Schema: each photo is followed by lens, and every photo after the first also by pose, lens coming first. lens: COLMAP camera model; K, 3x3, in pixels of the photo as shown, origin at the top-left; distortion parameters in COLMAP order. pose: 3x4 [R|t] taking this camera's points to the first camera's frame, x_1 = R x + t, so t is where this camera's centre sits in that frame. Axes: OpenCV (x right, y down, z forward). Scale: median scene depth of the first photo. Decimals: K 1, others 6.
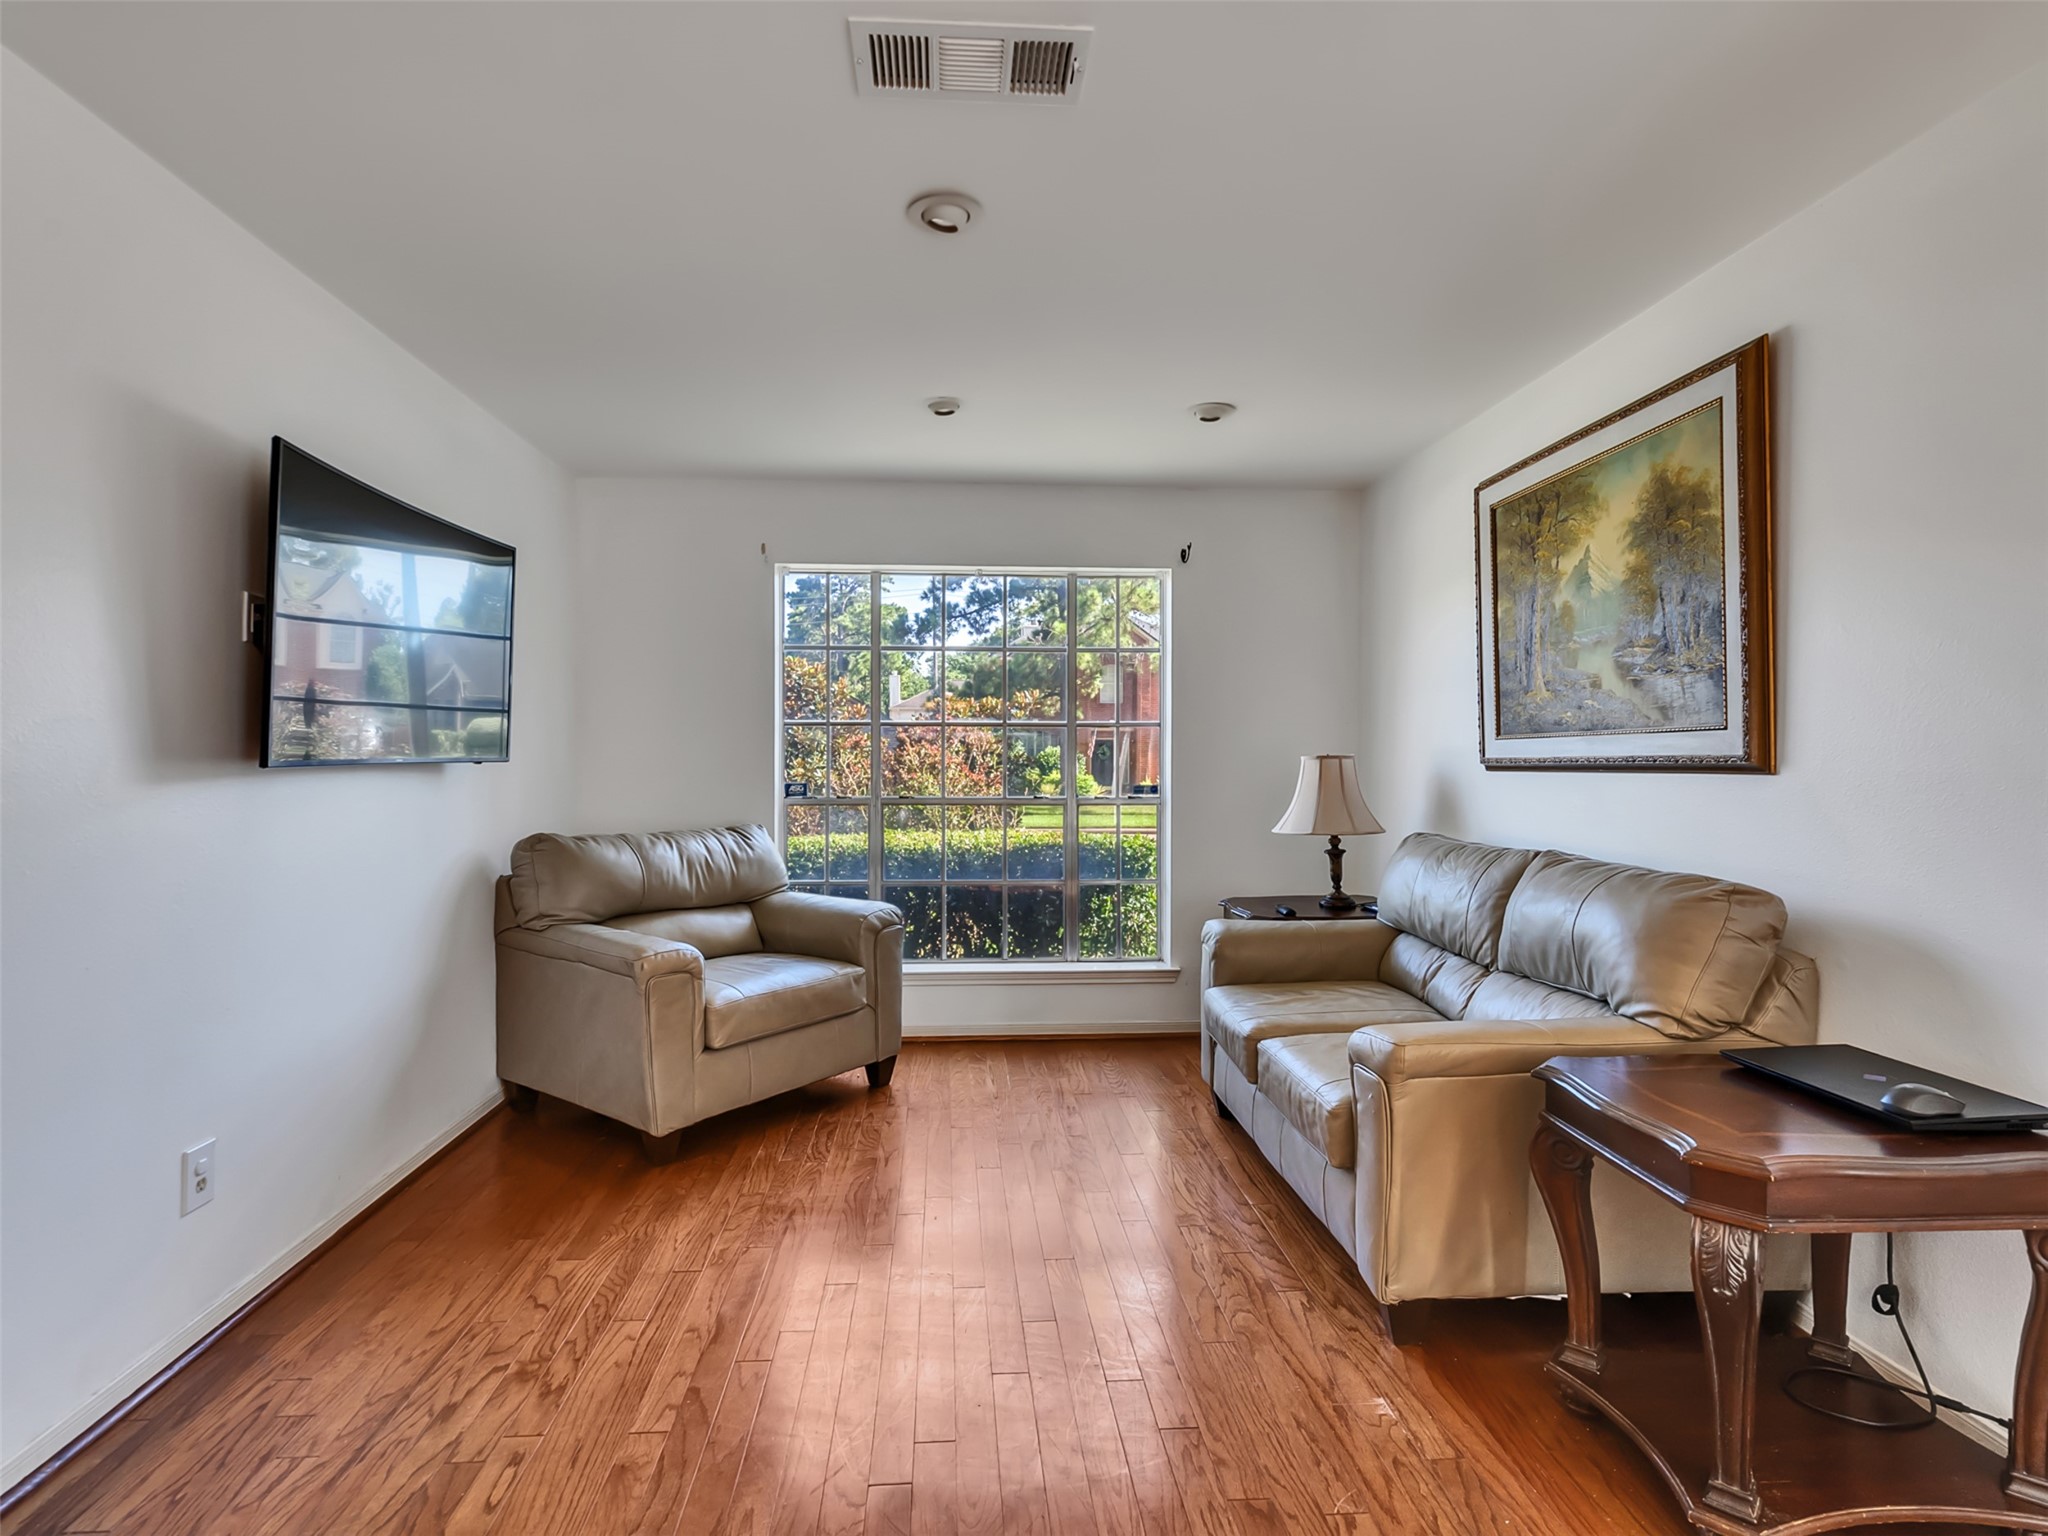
lens RADIAL K [[1044.5, 0, 1011.0], [0, 1044.5, 762.4], [0, 0, 1]] dist [0.001393, 0.000821]
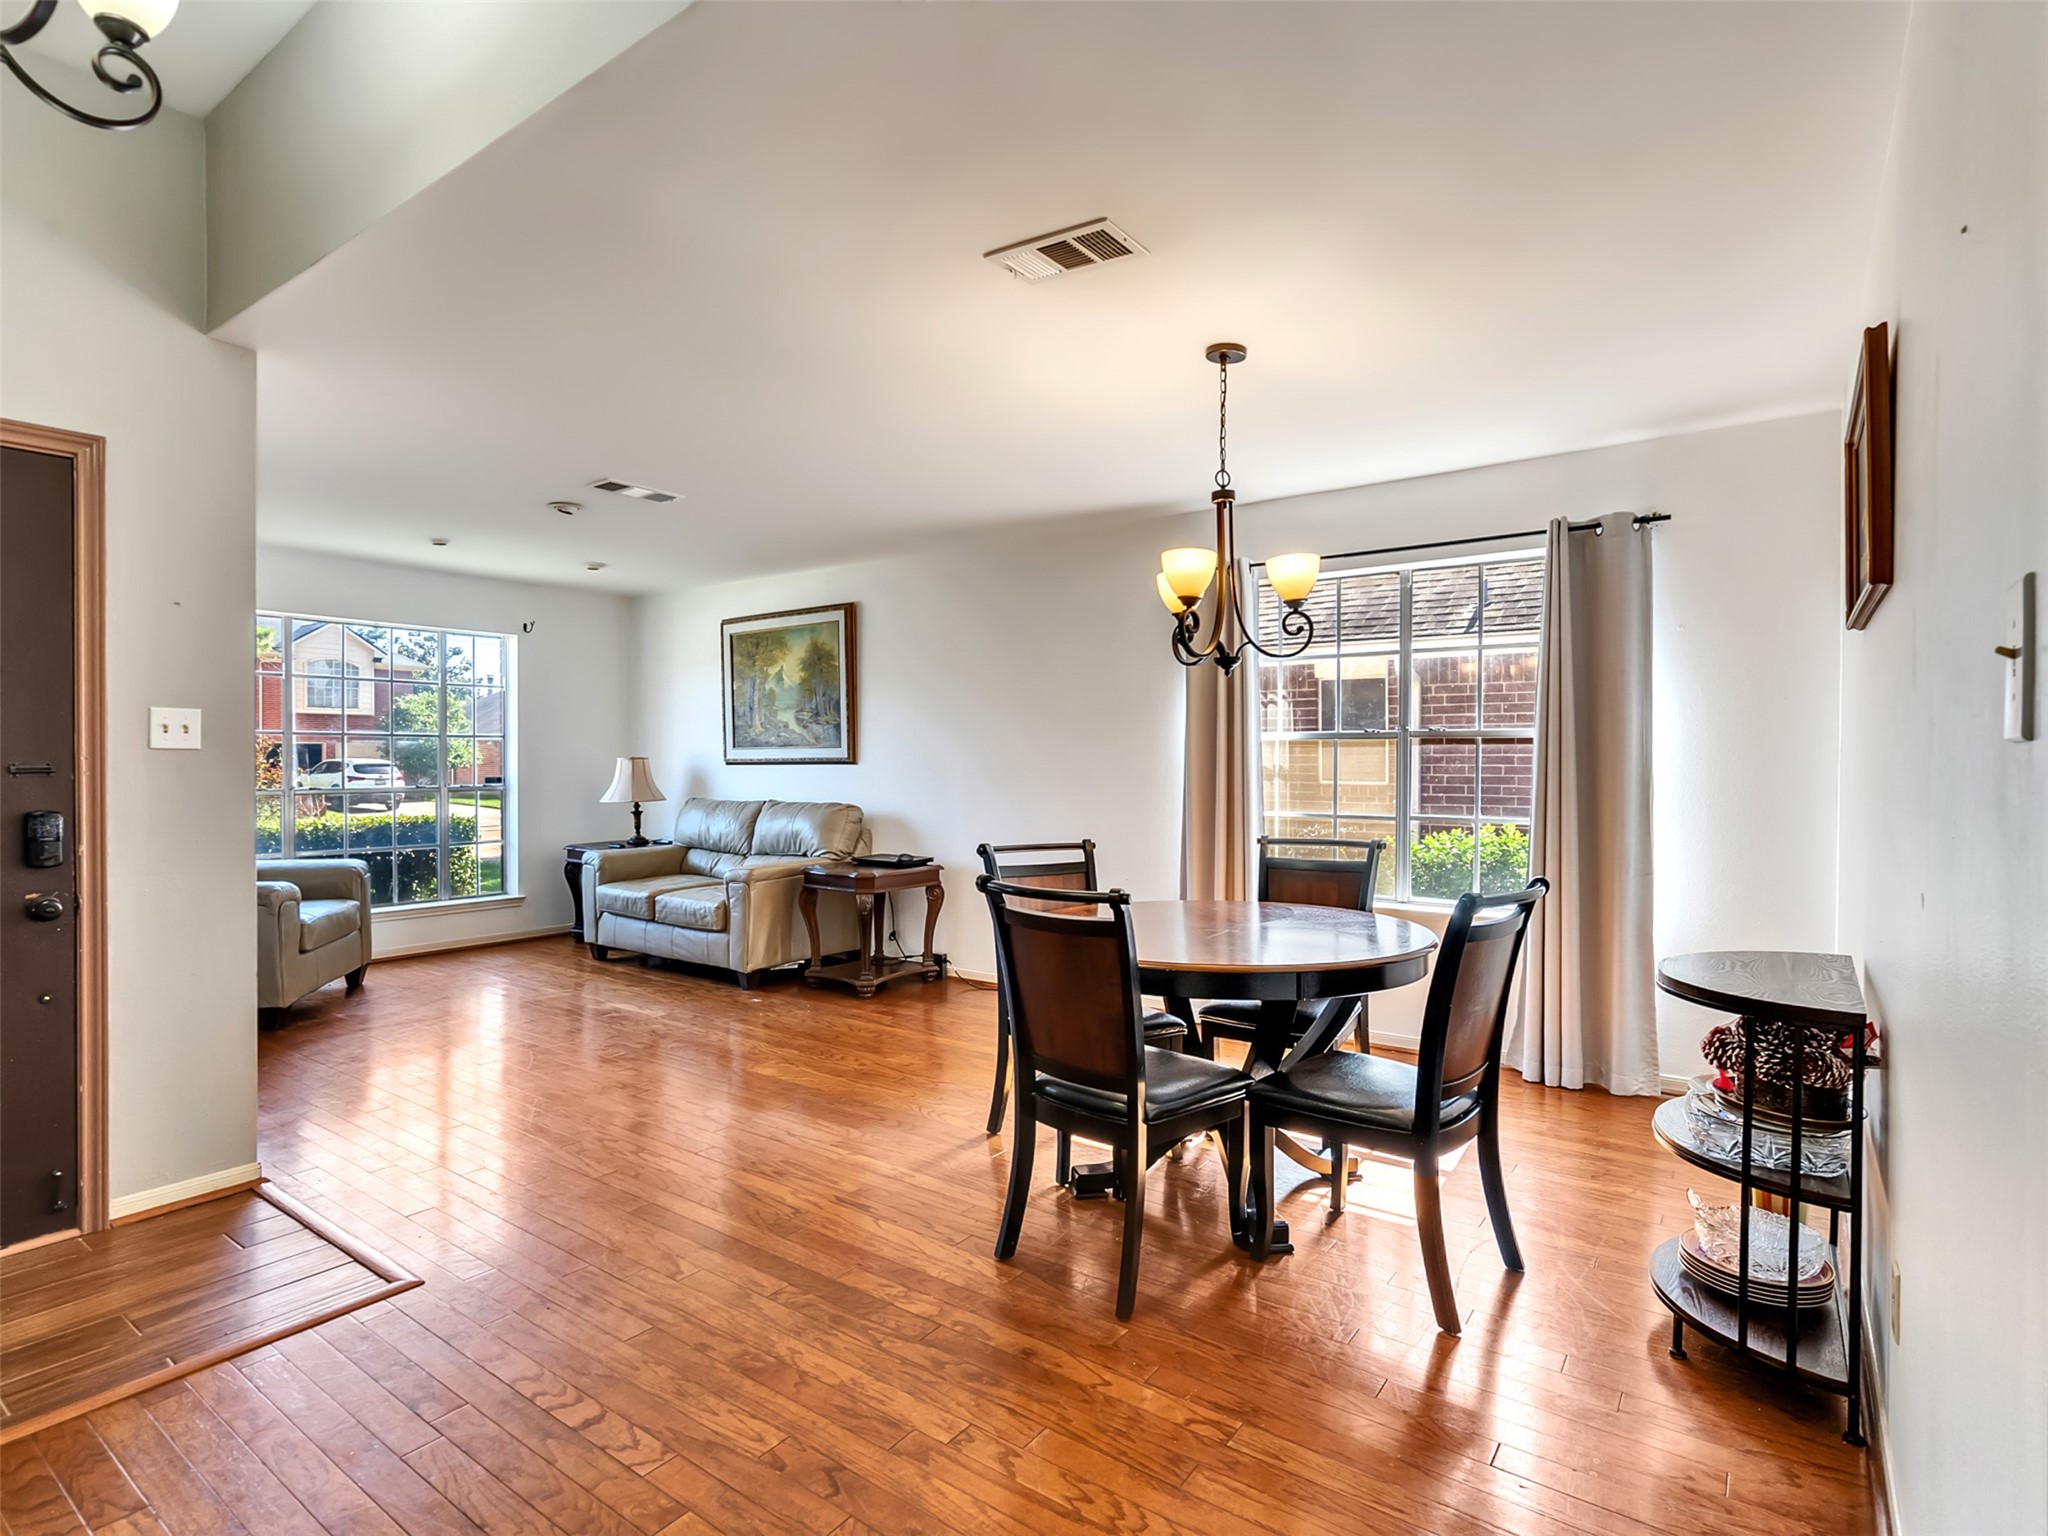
lens RADIAL K [[1044.5, 0, 1011.0], [0, 1044.5, 762.4], [0, 0, 1]] dist [0.001393, 0.000821]
pose [[0.638514, -0.008028, 0.769568, -0.855785], [0.006359, 0.999966, 0.005156, -0.004412], [-0.769584, 0.001601, 0.638544, -0.807417]]
